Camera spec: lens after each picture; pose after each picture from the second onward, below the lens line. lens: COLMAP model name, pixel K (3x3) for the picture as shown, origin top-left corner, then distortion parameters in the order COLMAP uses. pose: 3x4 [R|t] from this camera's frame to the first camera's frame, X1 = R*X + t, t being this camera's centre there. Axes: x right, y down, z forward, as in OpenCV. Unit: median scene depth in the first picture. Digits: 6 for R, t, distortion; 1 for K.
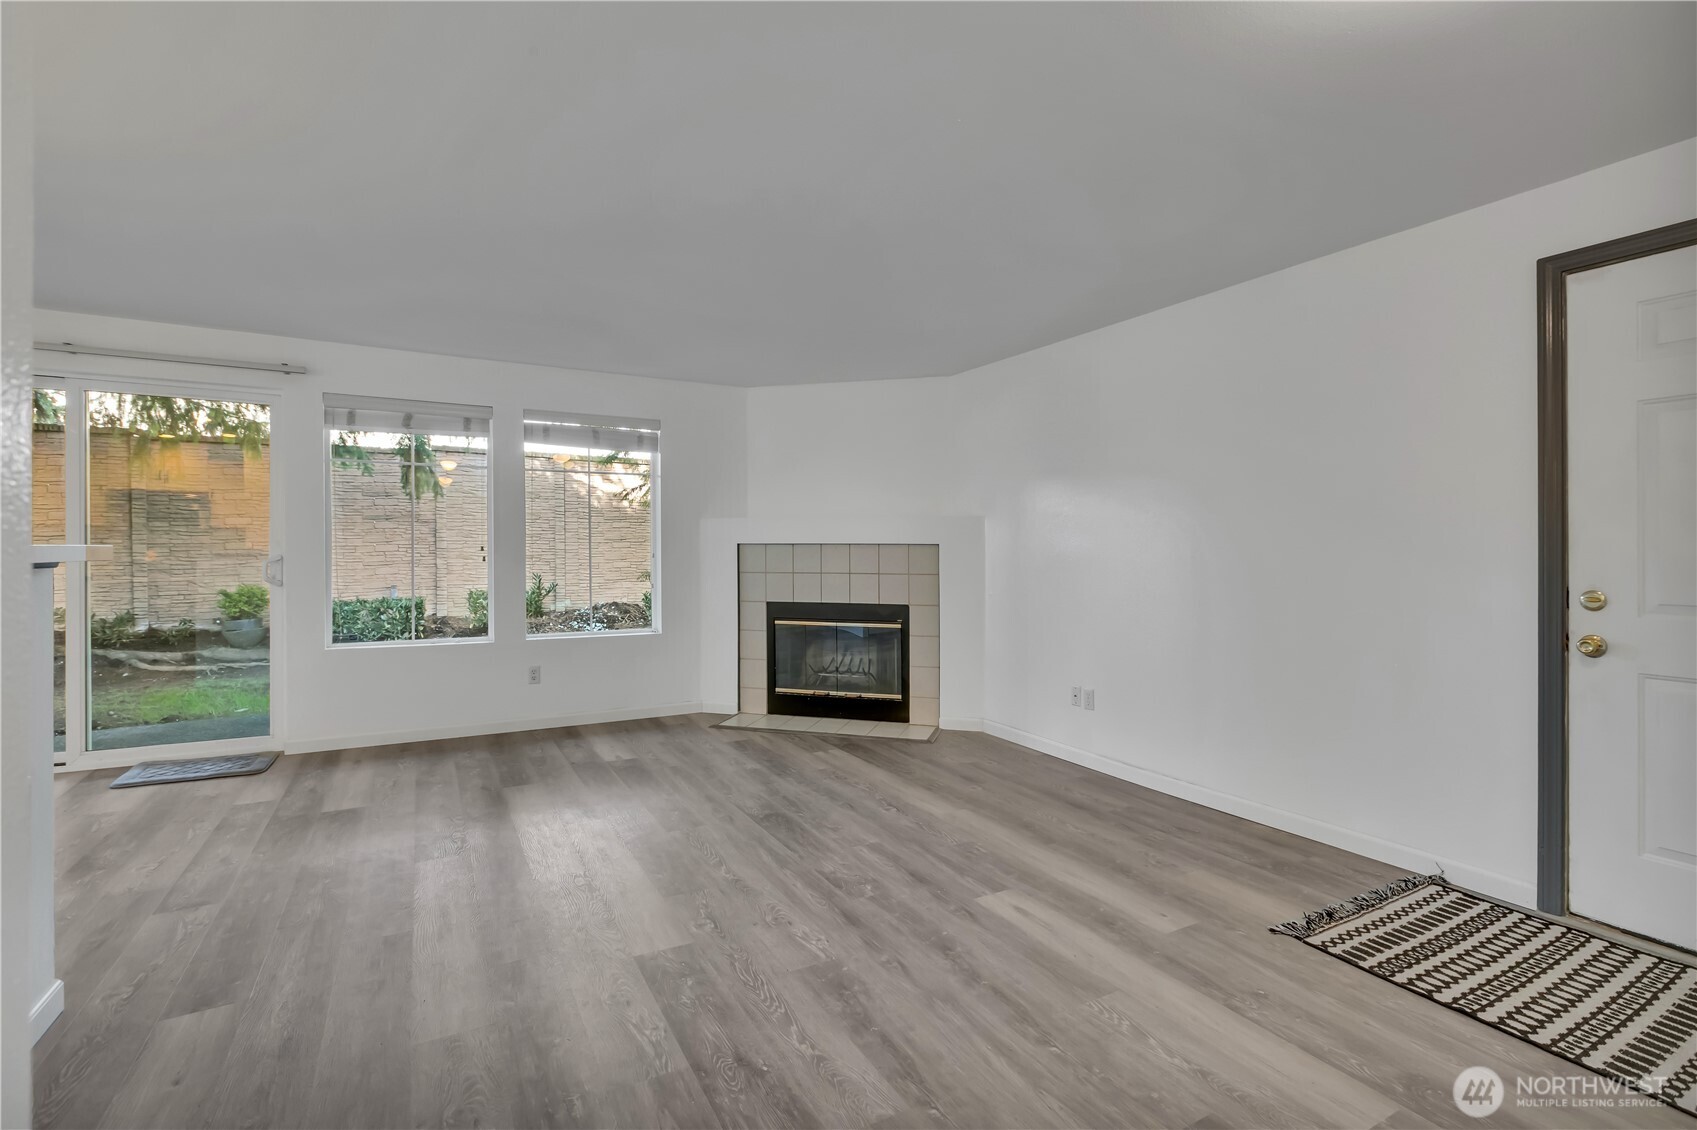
lens RADIAL K [[775.5, 0, 856.9], [0, 775.5, 550.1], [0, 0, 1]] dist [0.000242, -0.000087]
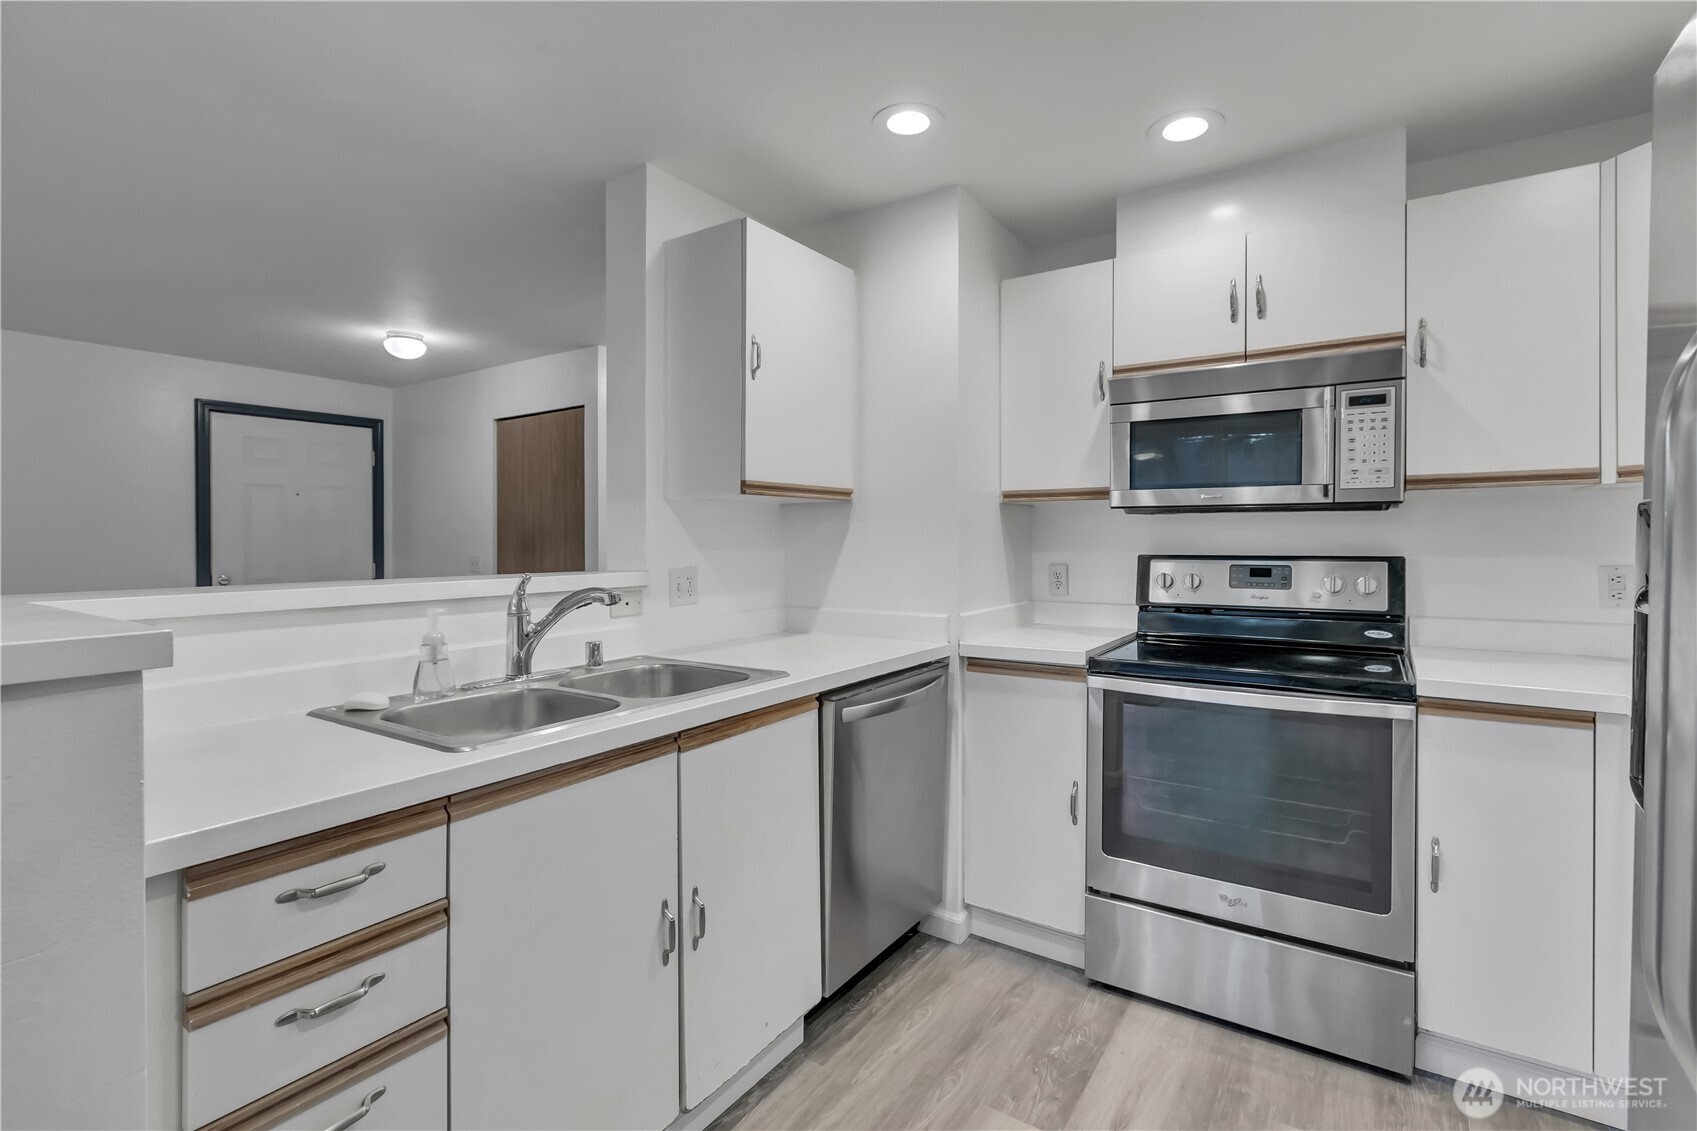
lens RADIAL K [[779.8, 0, 868.1], [0, 779.8, 551.7], [0, 0, 1]] dist [-0.002416, -0.000017]
pose [[-0.458724, -0.018295, 0.888390, -0.895789], [0.002948, 0.999751, 0.022110, -0.027496], [-0.888574, 0.012761, -0.458556, 0.257623]]
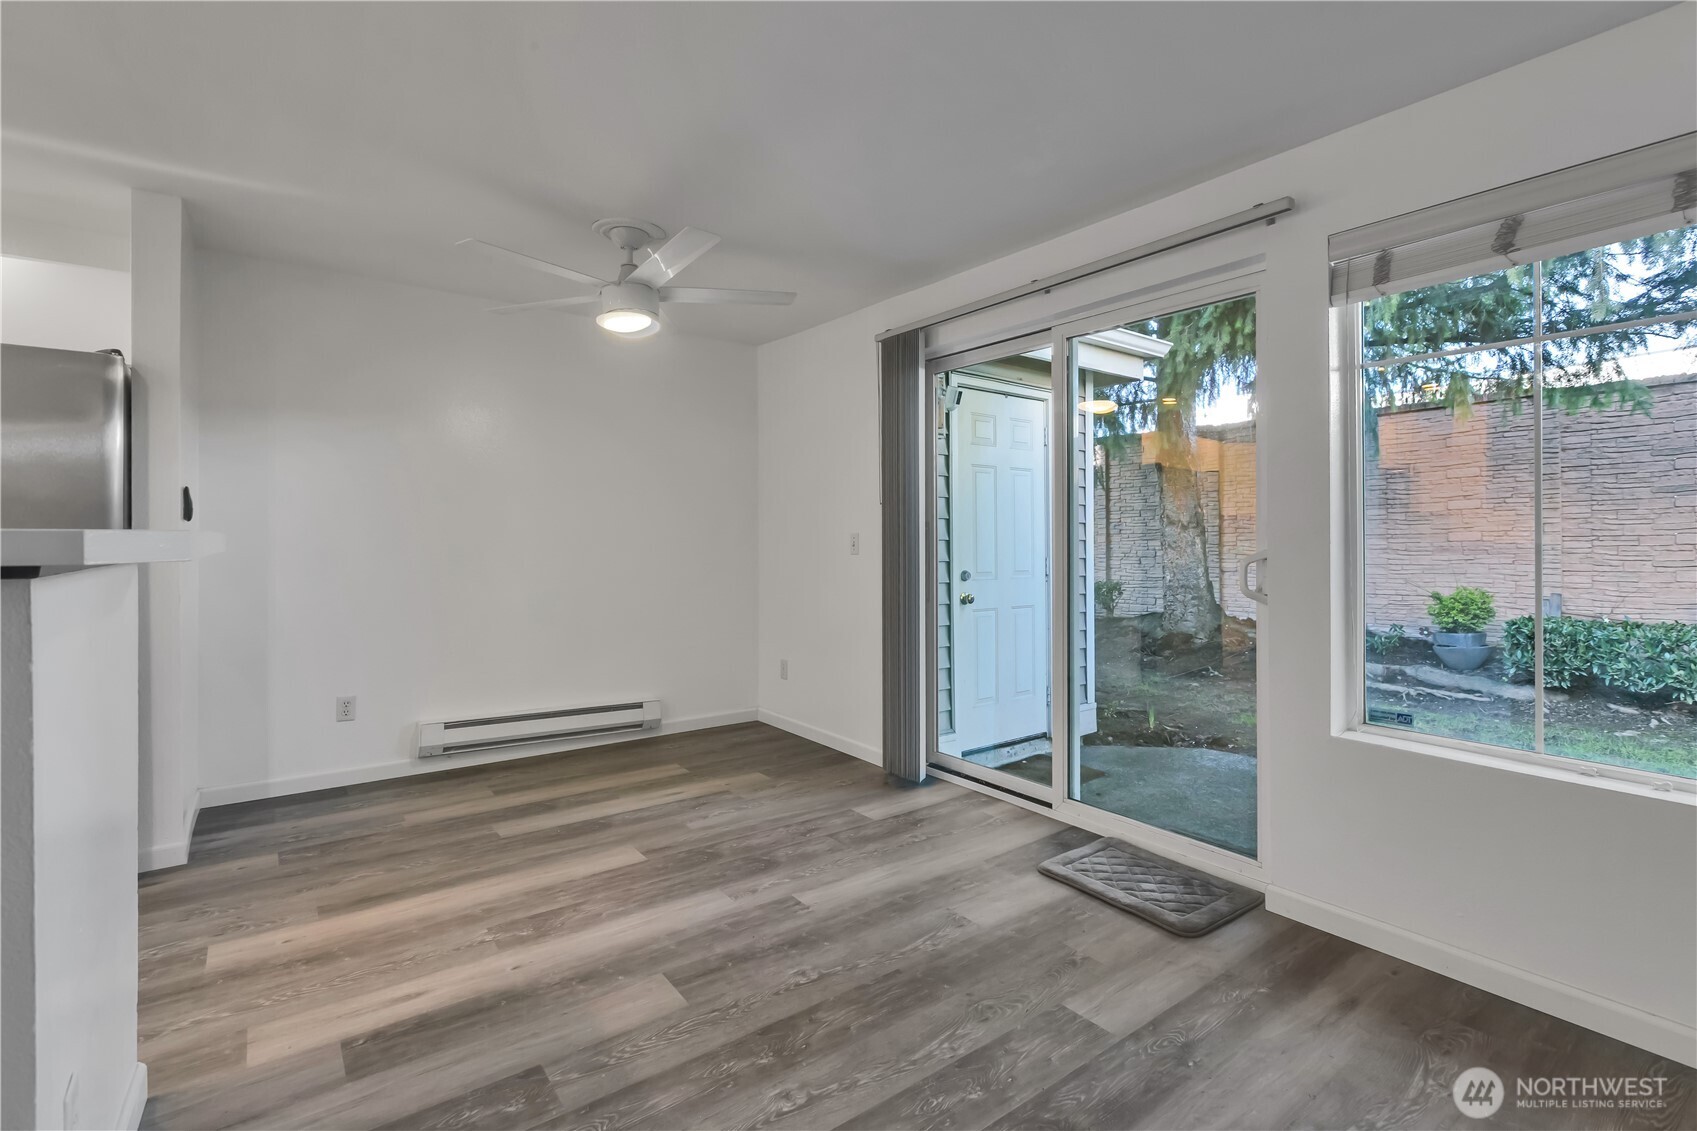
lens RADIAL K [[788.9, 0, 861.1], [0, 788.9, 536.1], [0, 0, 1]] dist [-0.001245, -0.000488]
pose [[0.140242, -0.007291, -0.990090, -0.225073], [-0.000342, 0.999972, -0.007413, 0.000628], [0.990117, 0.001379, 0.140236, 0.656258]]
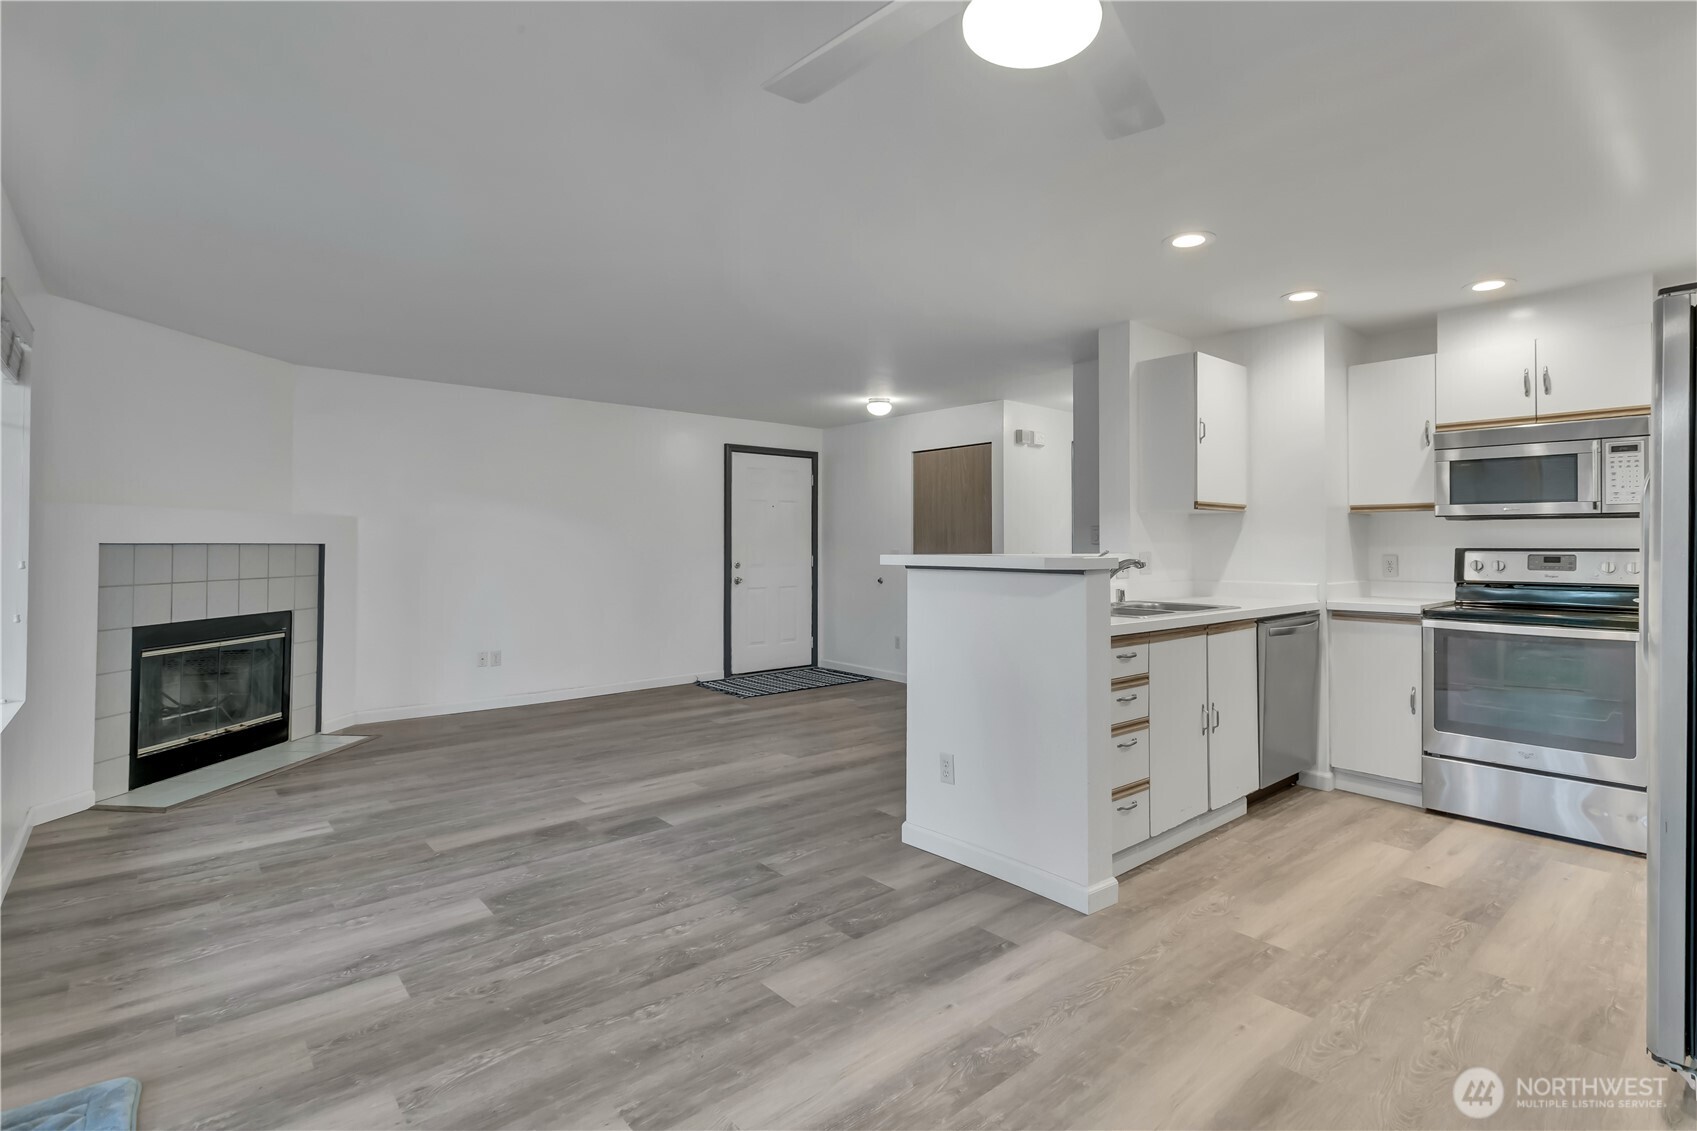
lens RADIAL K [[827.2, 0, 863.3], [0, 827.2, 531.7], [0, 0, 1]] dist [0.001636, -0.000416]
pose [[-0.205463, 0.010186, 0.978612, -1.257175], [-0.003399, 0.999932, -0.011122, -0.016153], [-0.978659, -0.005611, -0.205415, 0.668146]]
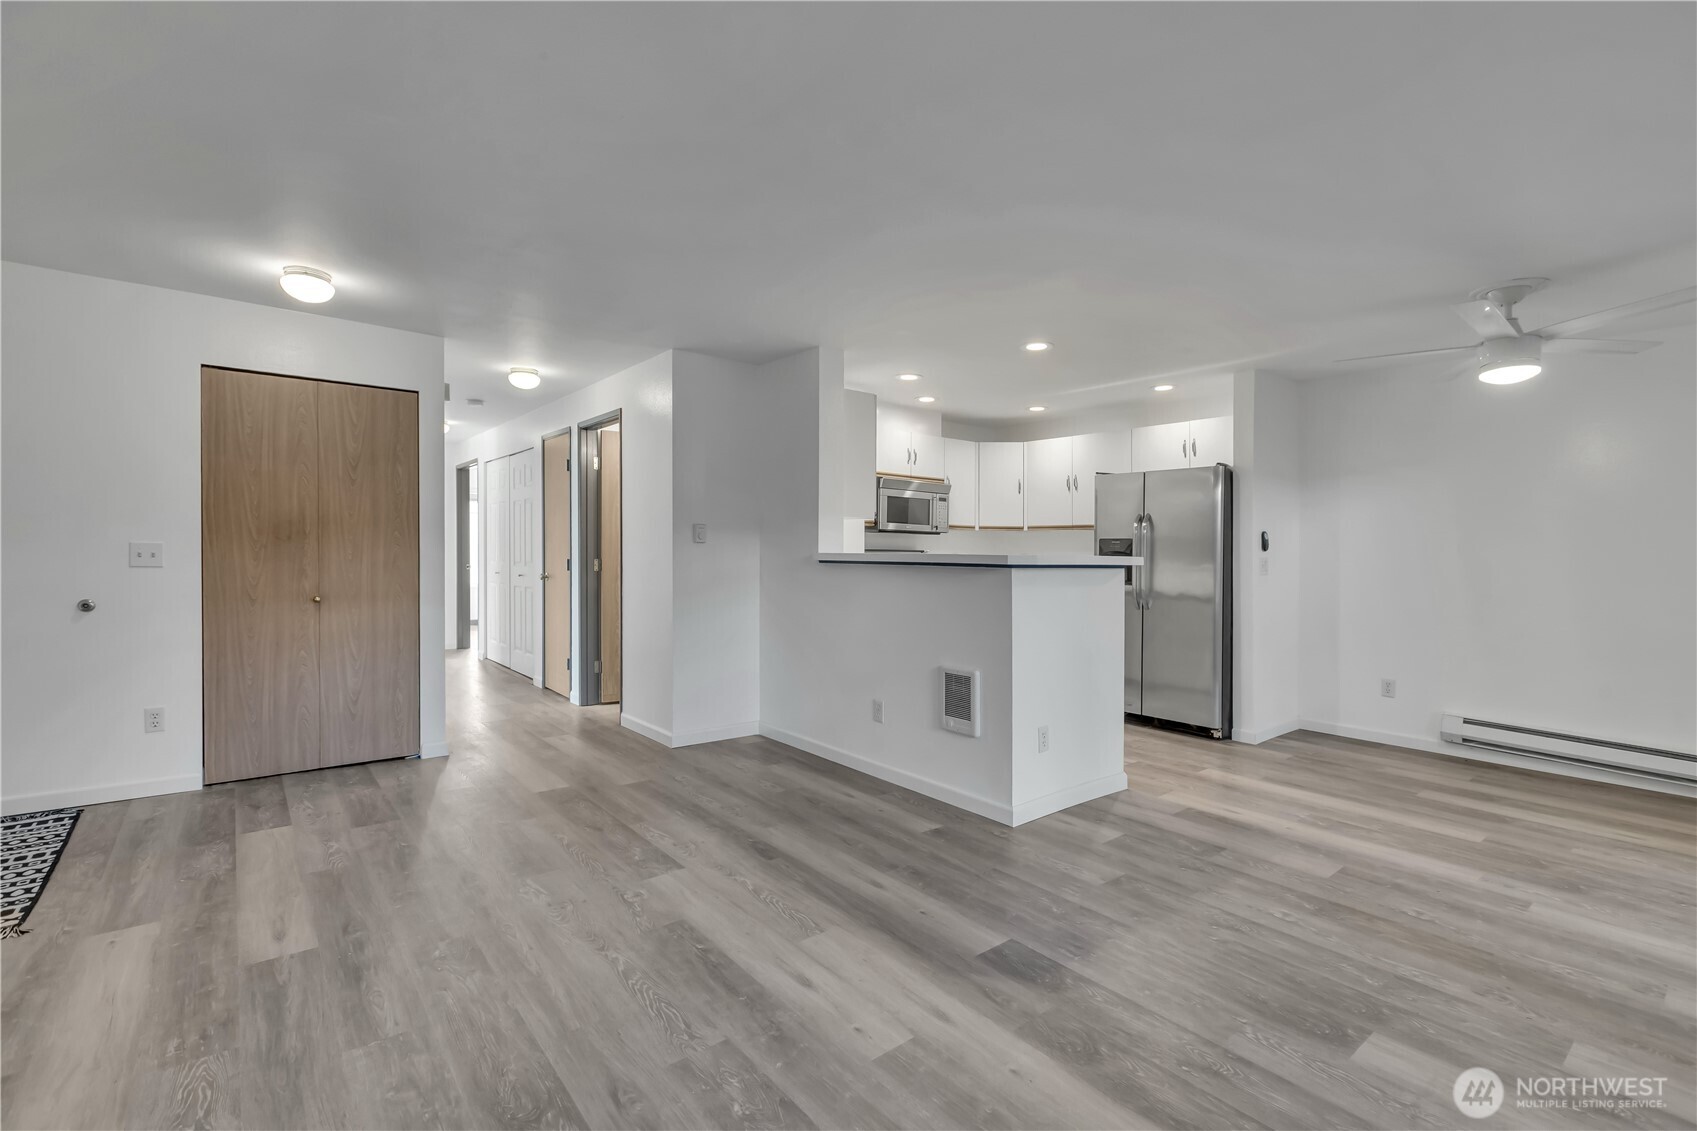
lens RADIAL K [[761.3, 0, 867.1], [0, 761.3, 561.2], [0, 0, 1]] dist [-0.000324, -0.000100]
pose [[-0.982936, -0.017984, -0.183066, -0.179926], [-0.020167, 0.999746, 0.010074, -0.002175], [0.182838, 0.013594, -0.983049, 1.201957]]
